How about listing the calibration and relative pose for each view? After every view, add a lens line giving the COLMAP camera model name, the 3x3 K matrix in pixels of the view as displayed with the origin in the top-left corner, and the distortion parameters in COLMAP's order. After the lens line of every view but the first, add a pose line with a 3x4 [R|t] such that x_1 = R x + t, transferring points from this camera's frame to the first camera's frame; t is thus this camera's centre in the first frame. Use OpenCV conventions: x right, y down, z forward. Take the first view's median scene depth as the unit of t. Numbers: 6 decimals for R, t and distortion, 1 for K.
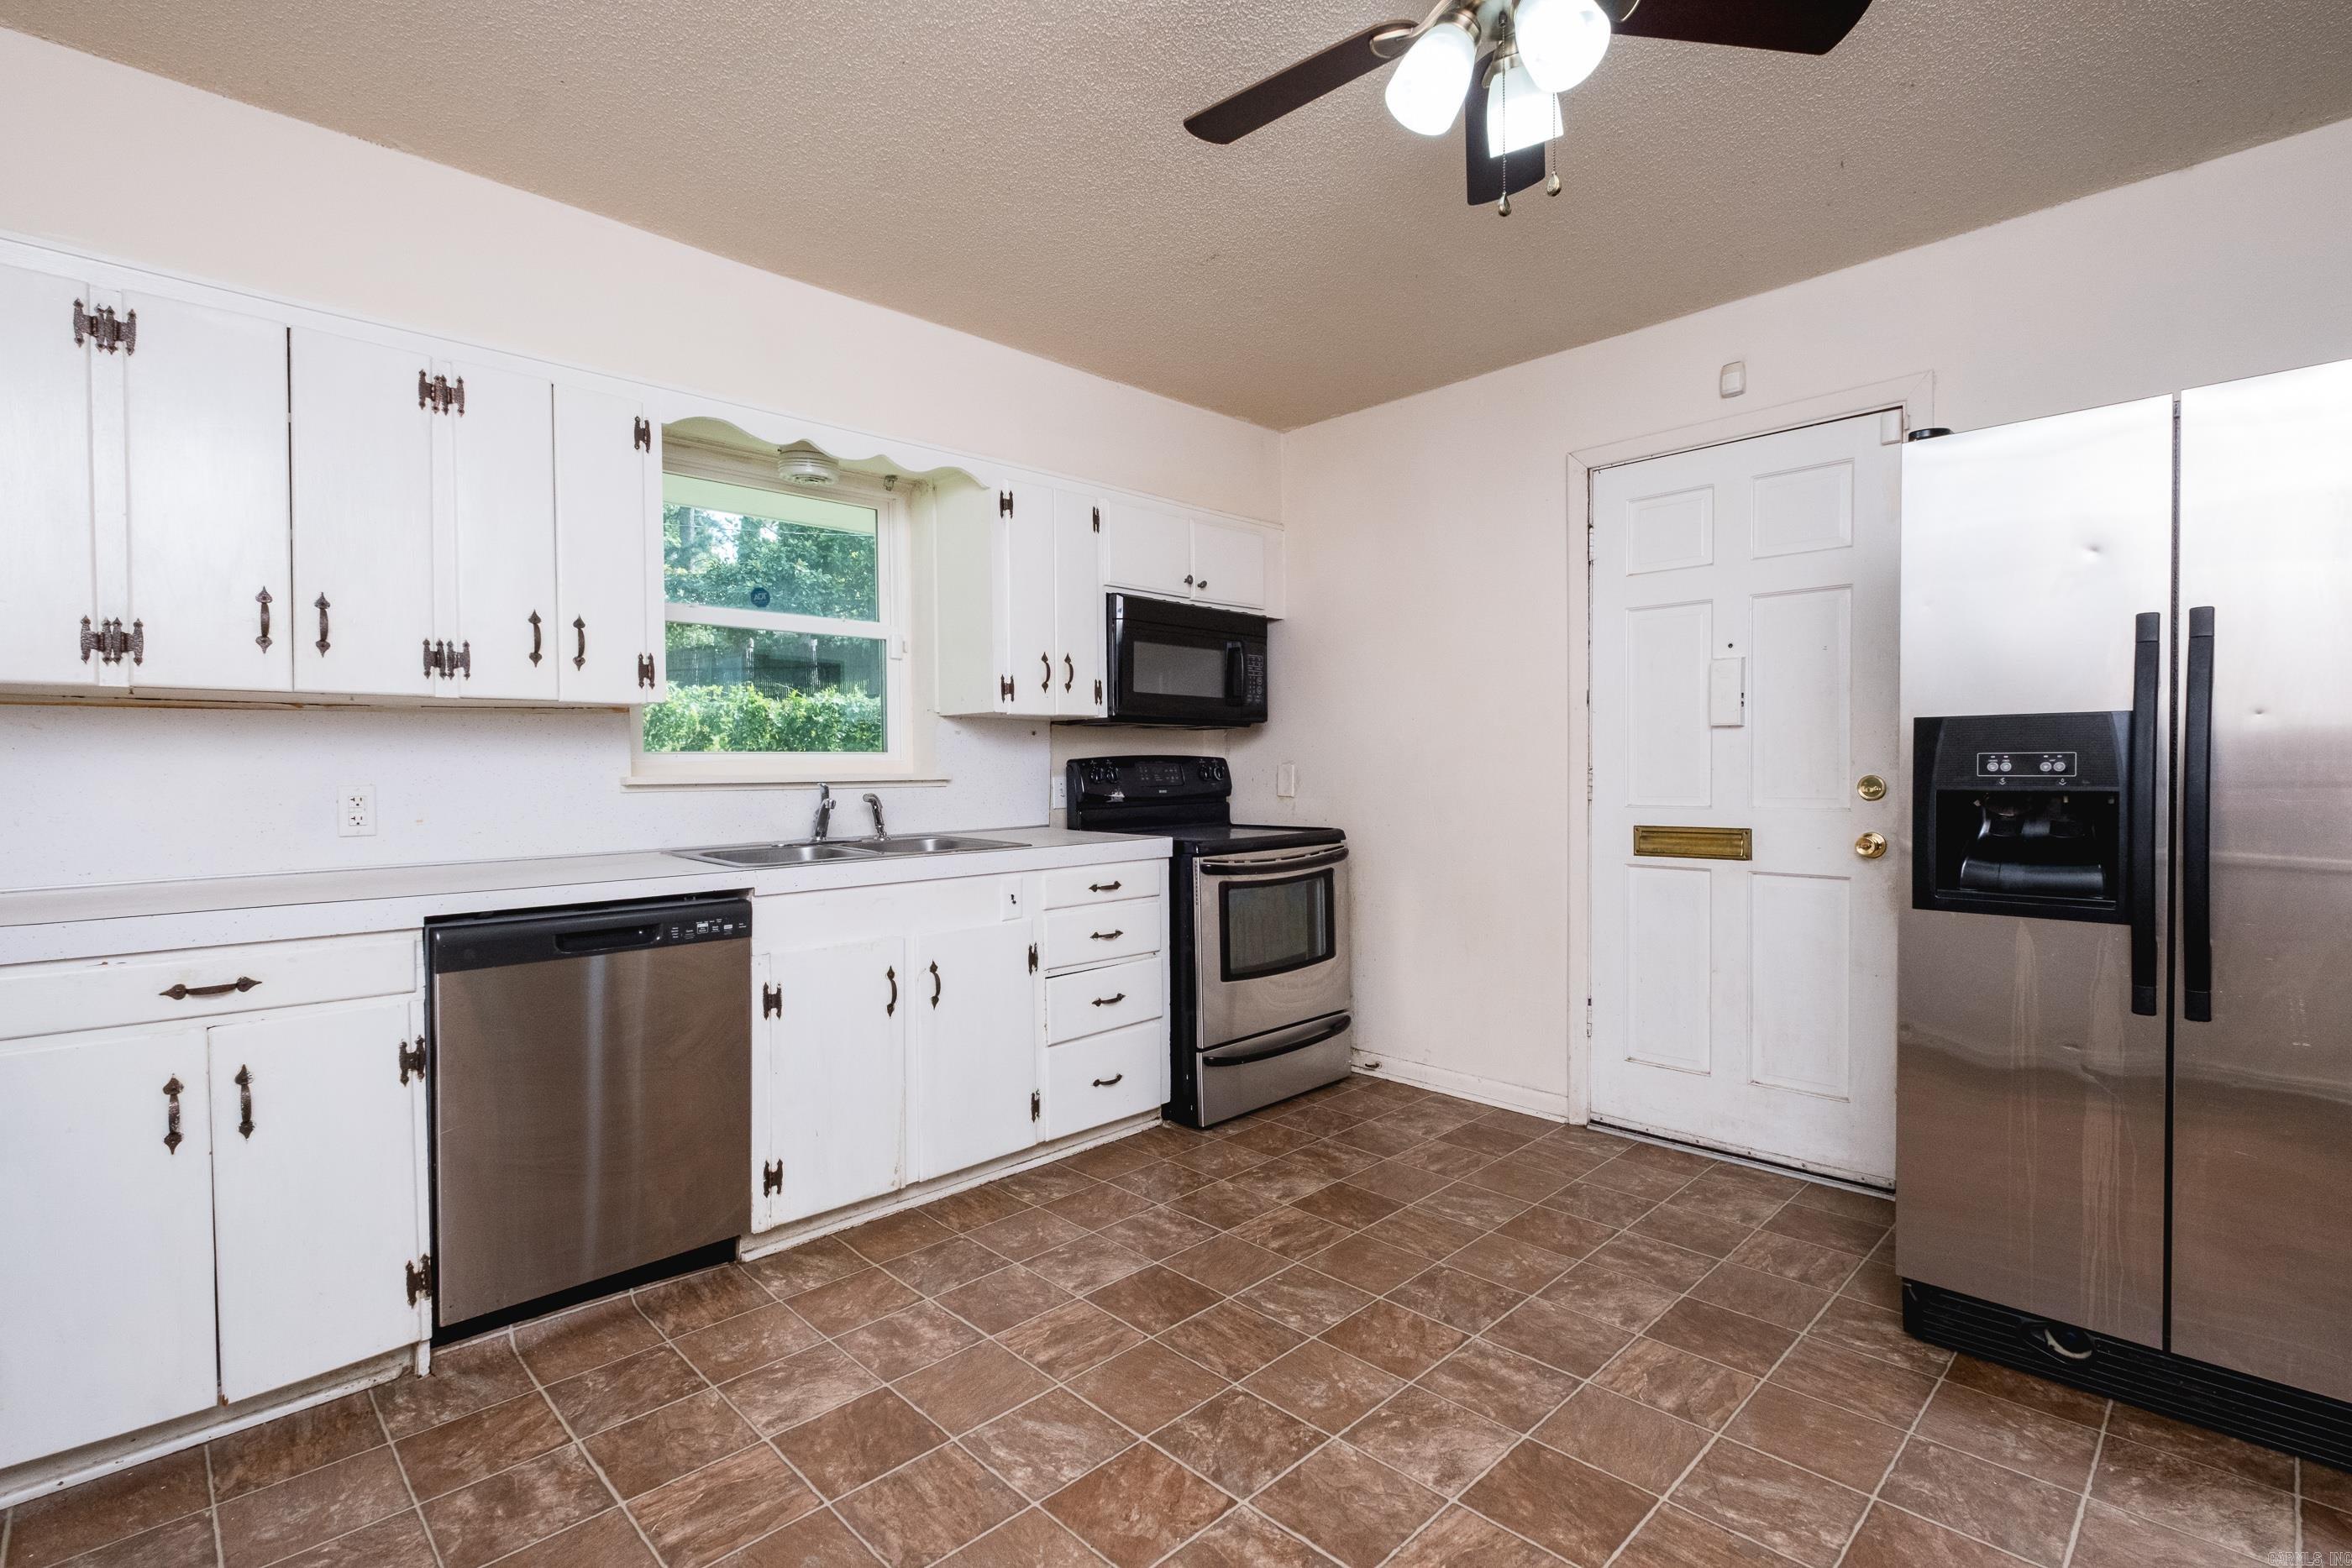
lens RADIAL K [[1082.9, 0, 1176.0], [0, 1082.9, 784.0], [0, 0, 1]] dist [-0.000685, -0.004516]
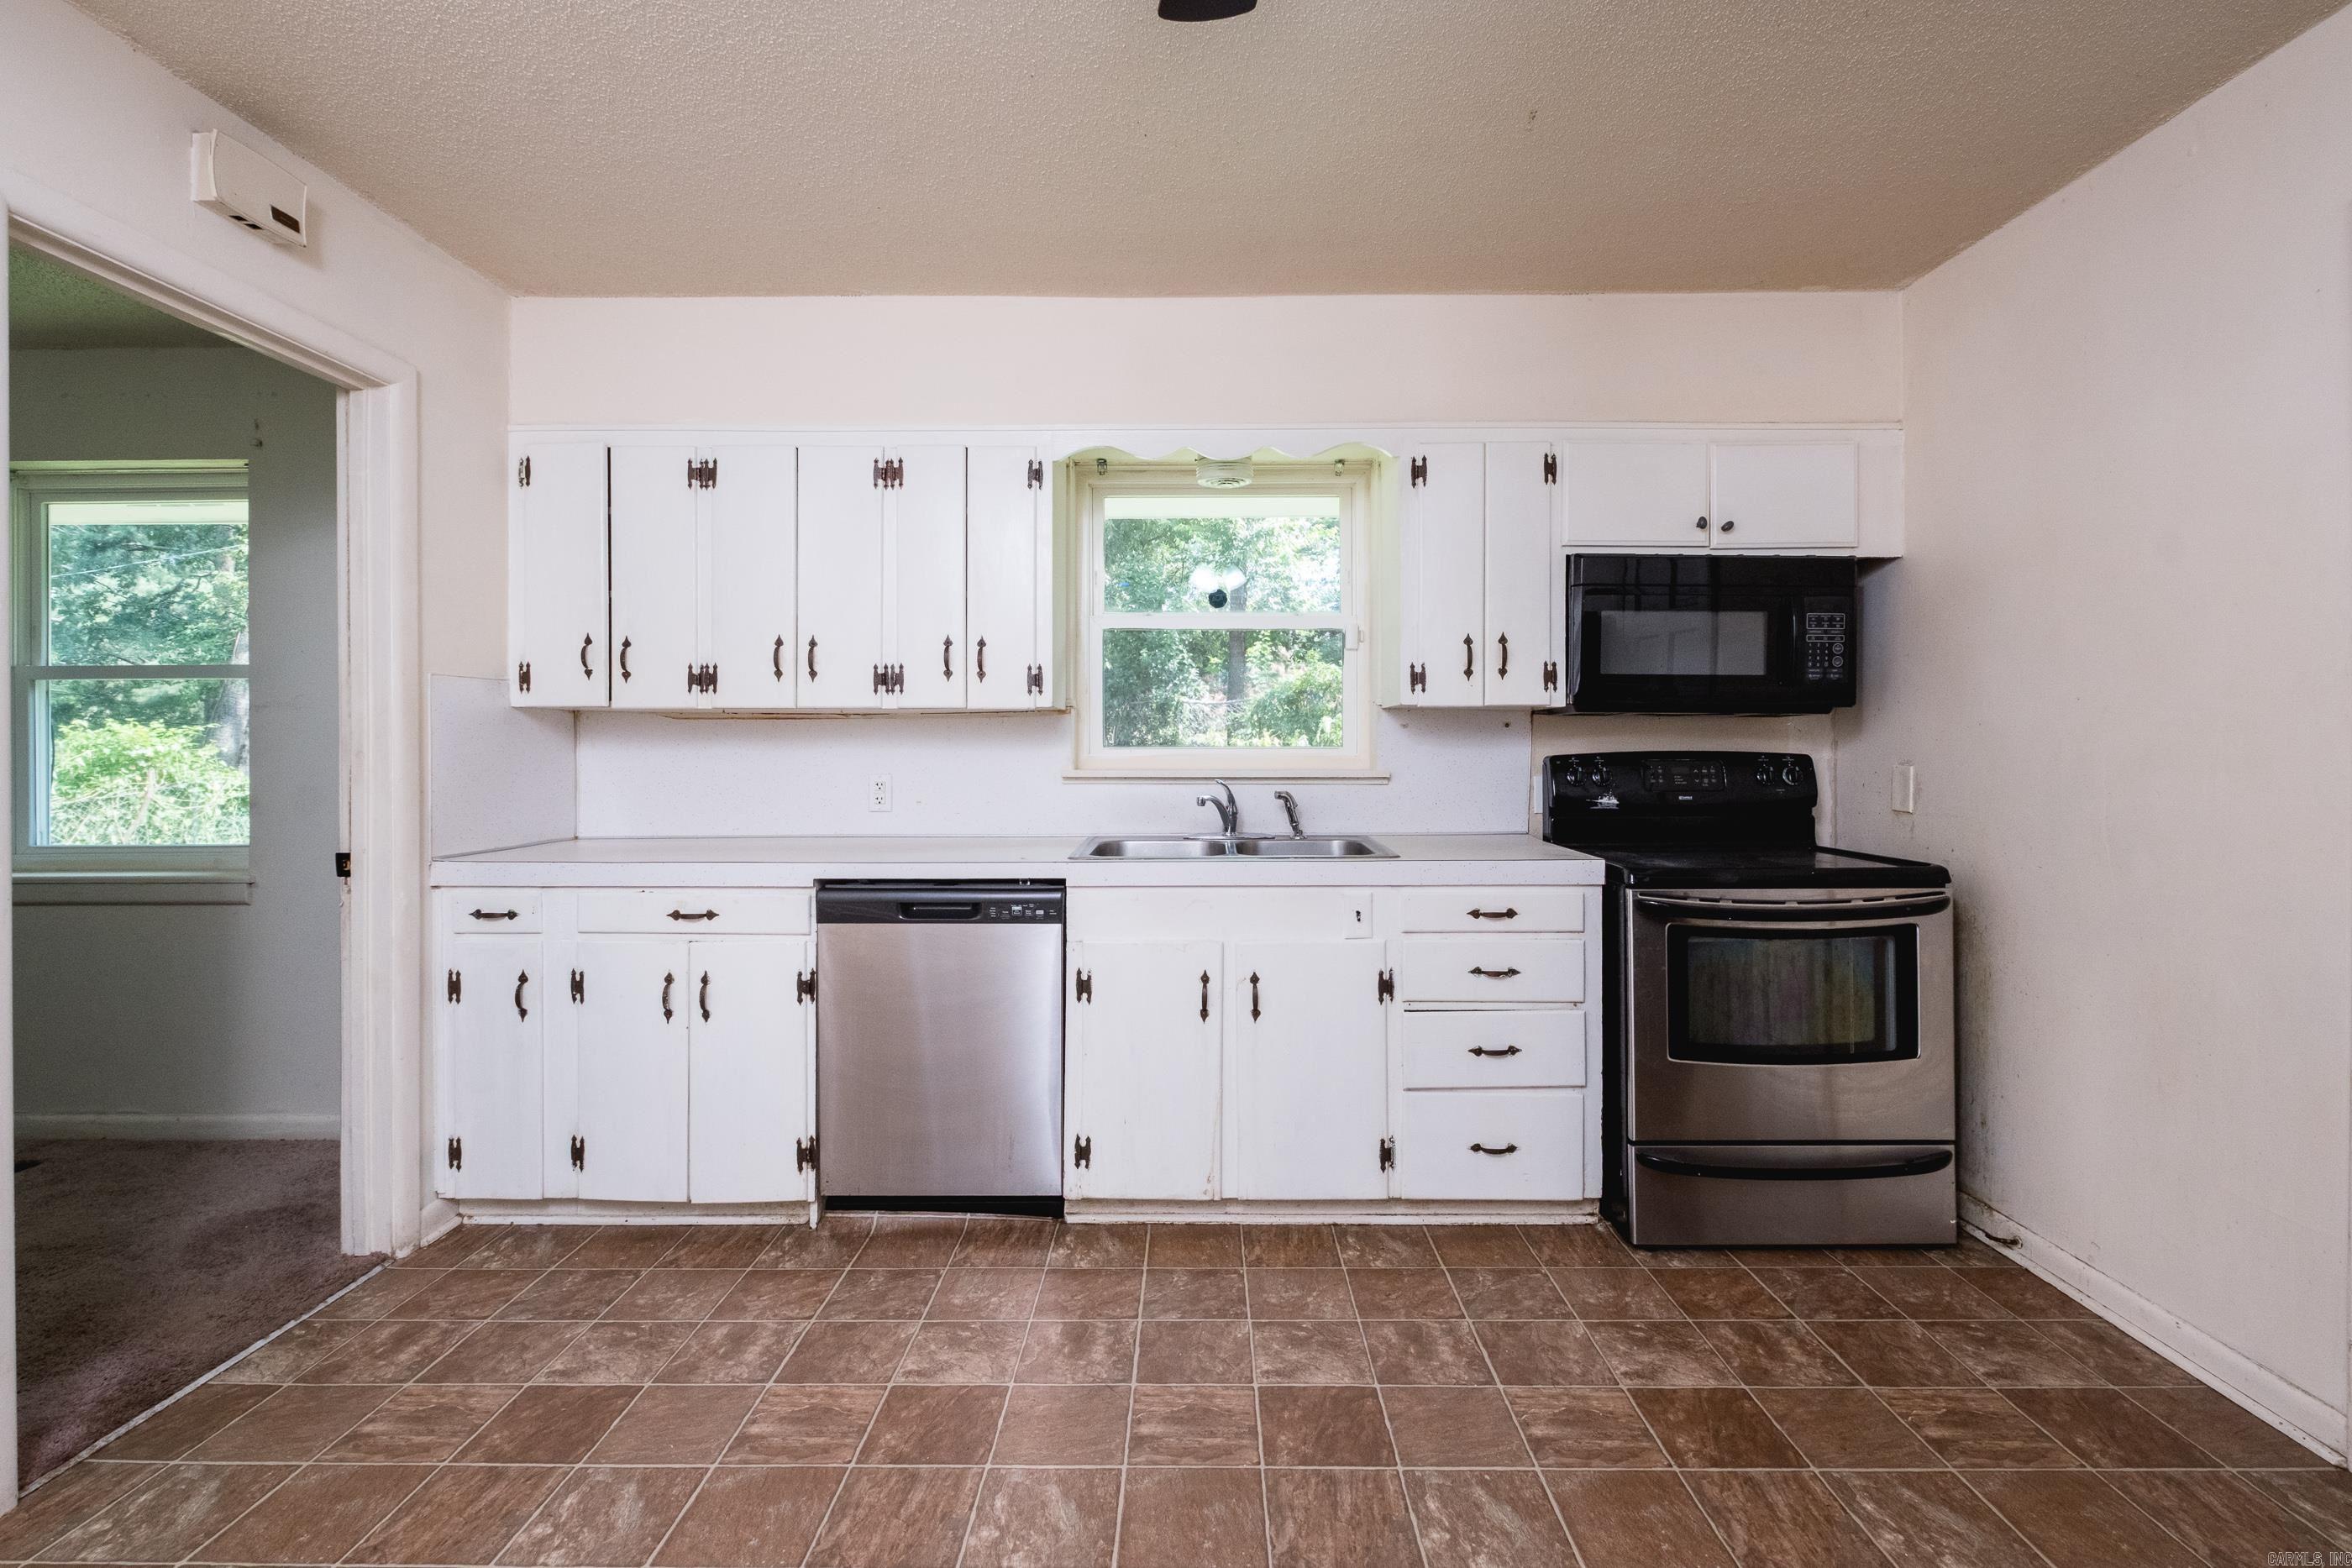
lens RADIAL K [[1070.3, 0, 1179.6], [0, 1070.3, 756.5], [0, 0, 1]] dist [-0.000205, -0.001585]
pose [[0.708059, 0.013253, -0.706029, 0.334641], [-0.017202, 0.999851, 0.001516, -0.022099], [0.705943, 0.011072, 0.708182, 0.244837]]
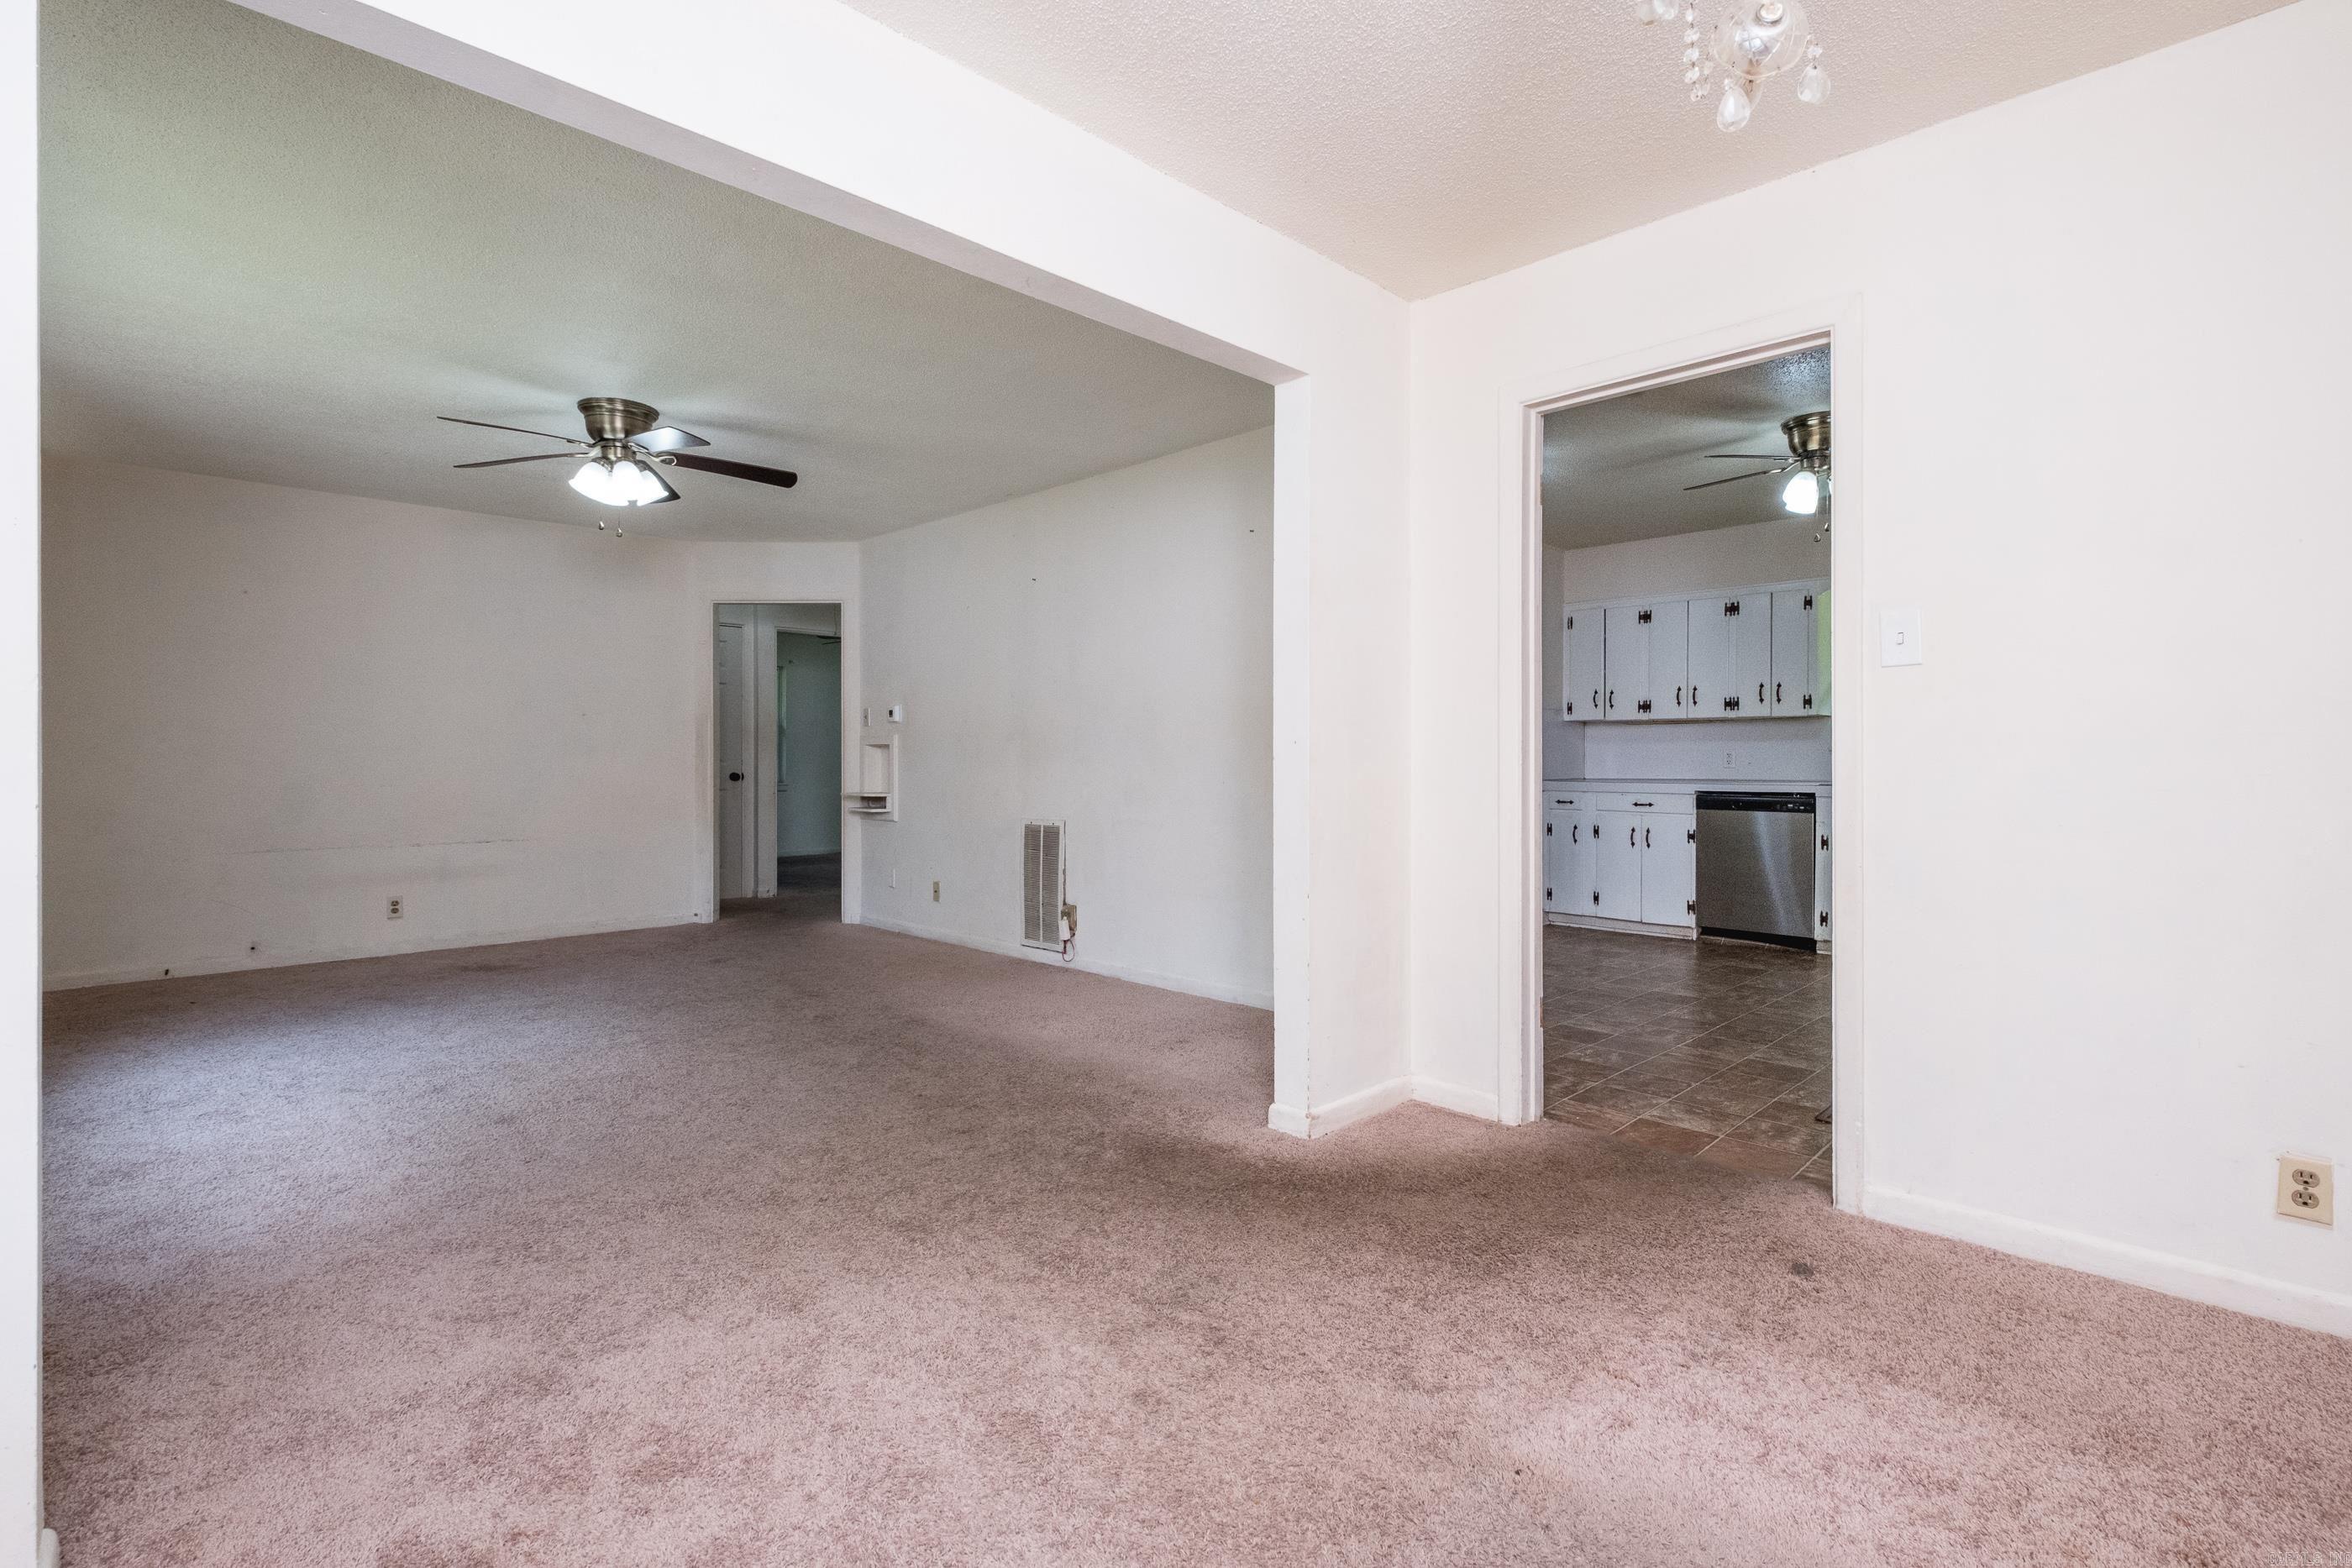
lens RADIAL K [[1070.3, 0, 1179.6], [0, 1070.3, 756.5], [0, 0, 1]] dist [-0.000205, -0.001585]
pose [[0.004112, 0.008997, -0.999951, 1.478543], [-0.016048, 0.999831, 0.008930, 0.013191], [0.999863, 0.016010, 0.004256, -0.307301]]
